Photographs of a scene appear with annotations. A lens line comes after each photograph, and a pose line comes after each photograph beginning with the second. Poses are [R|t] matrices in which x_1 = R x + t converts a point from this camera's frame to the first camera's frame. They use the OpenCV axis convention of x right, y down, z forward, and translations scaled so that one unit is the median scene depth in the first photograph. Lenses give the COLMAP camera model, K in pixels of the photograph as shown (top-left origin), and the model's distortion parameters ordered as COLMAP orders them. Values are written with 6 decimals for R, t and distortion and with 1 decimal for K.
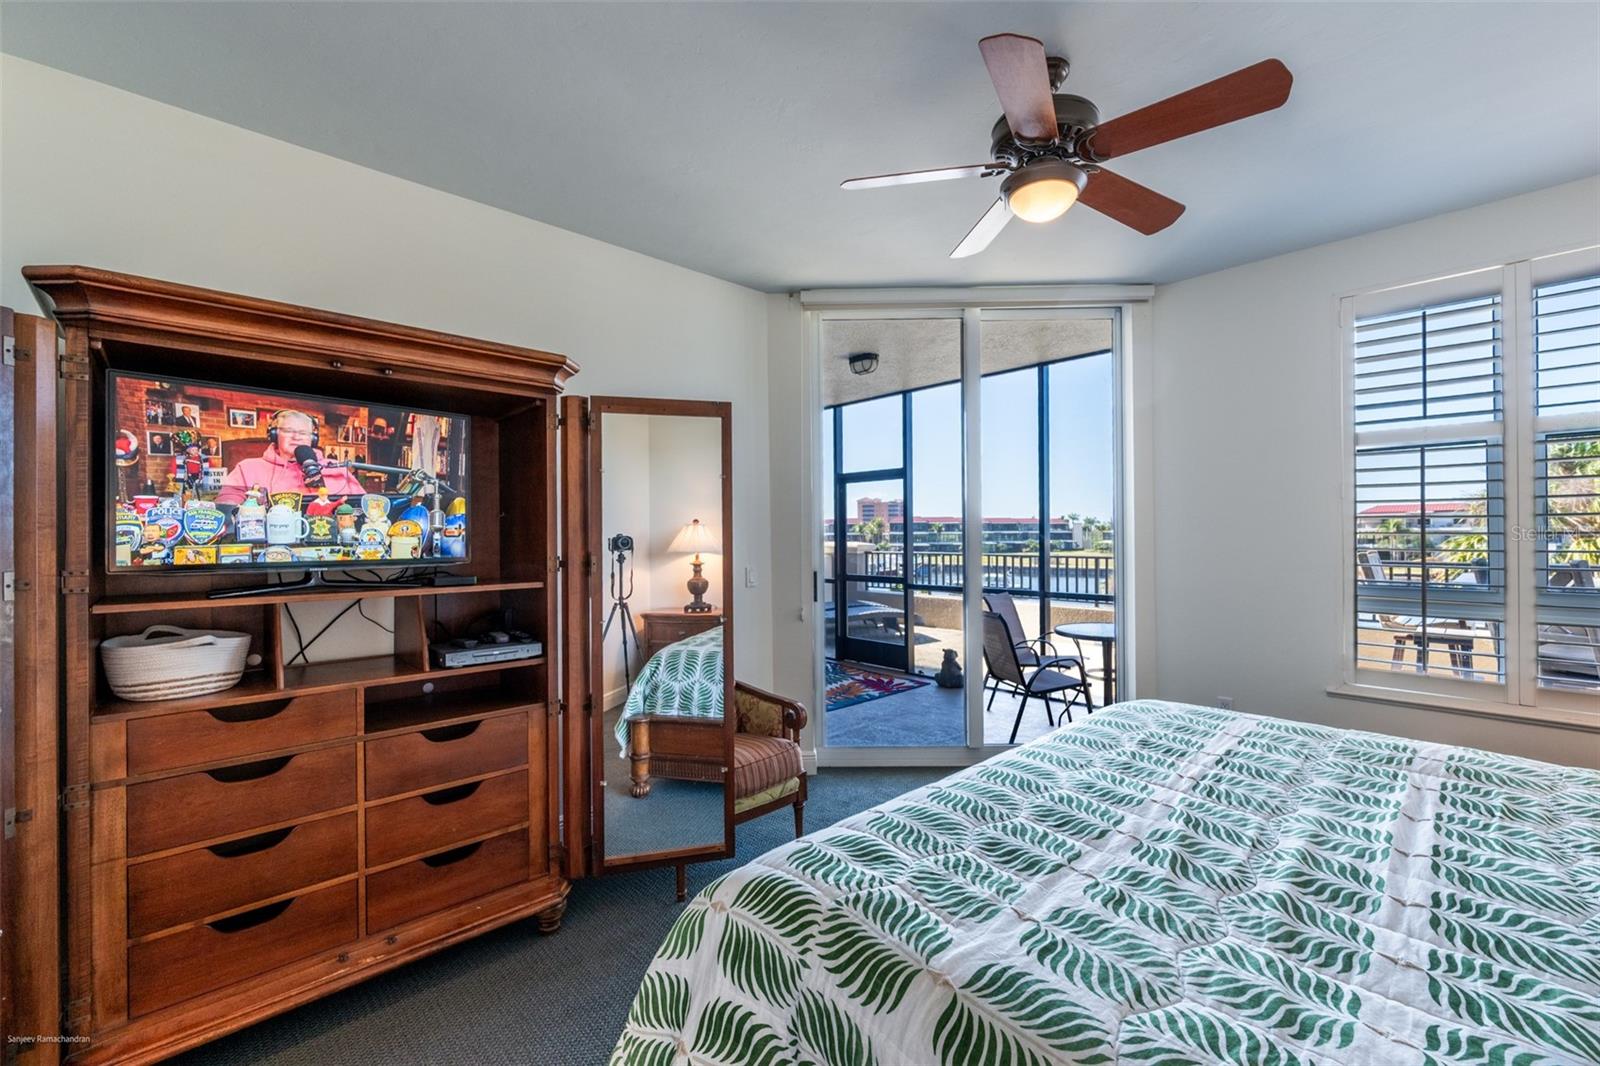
lens RADIAL K [[654.9, 0, 820.6], [0, 654.9, 531.6], [0, 0, 1]] dist [-0.006533, 0.000615]
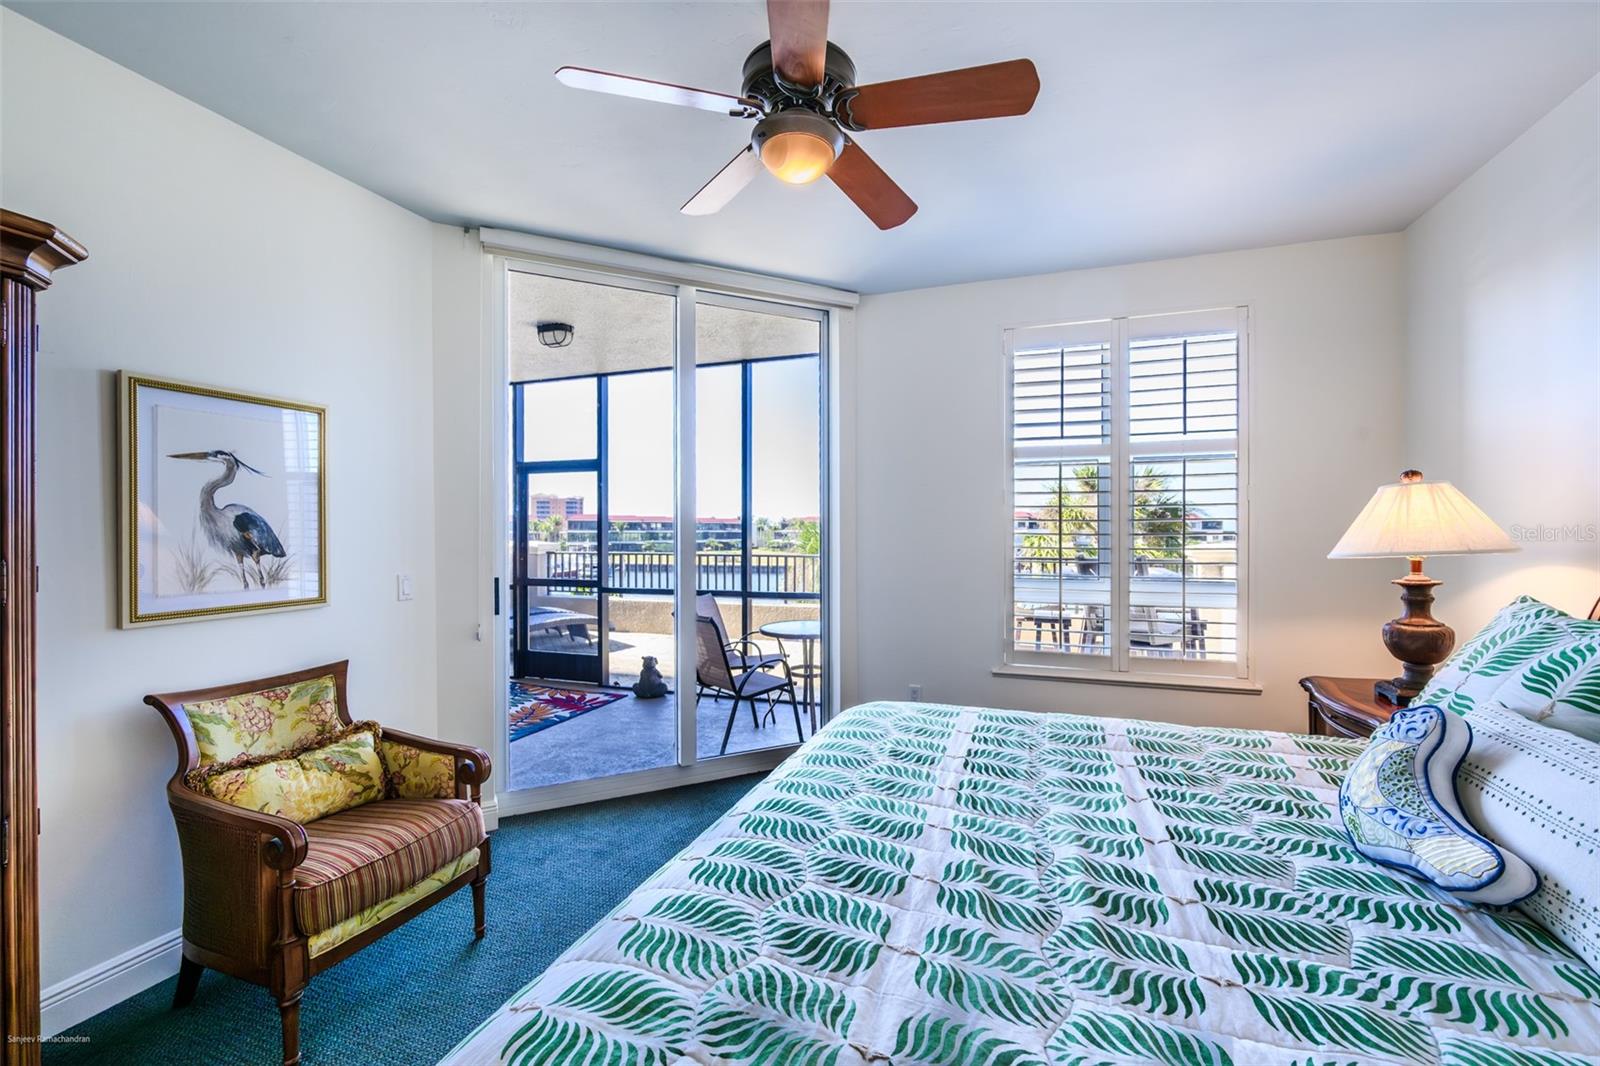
lens RADIAL K [[654.9, 0, 804.8], [0, 654.9, 532.3], [0, 0, 1]] dist [-0.006533, 0.000615]
pose [[0.898674, 0.006199, 0.438573, -0.030942], [-0.007481, 0.999971, 0.001193, 0.001528], [-0.438553, -0.004353, 0.898695, 0.152287]]
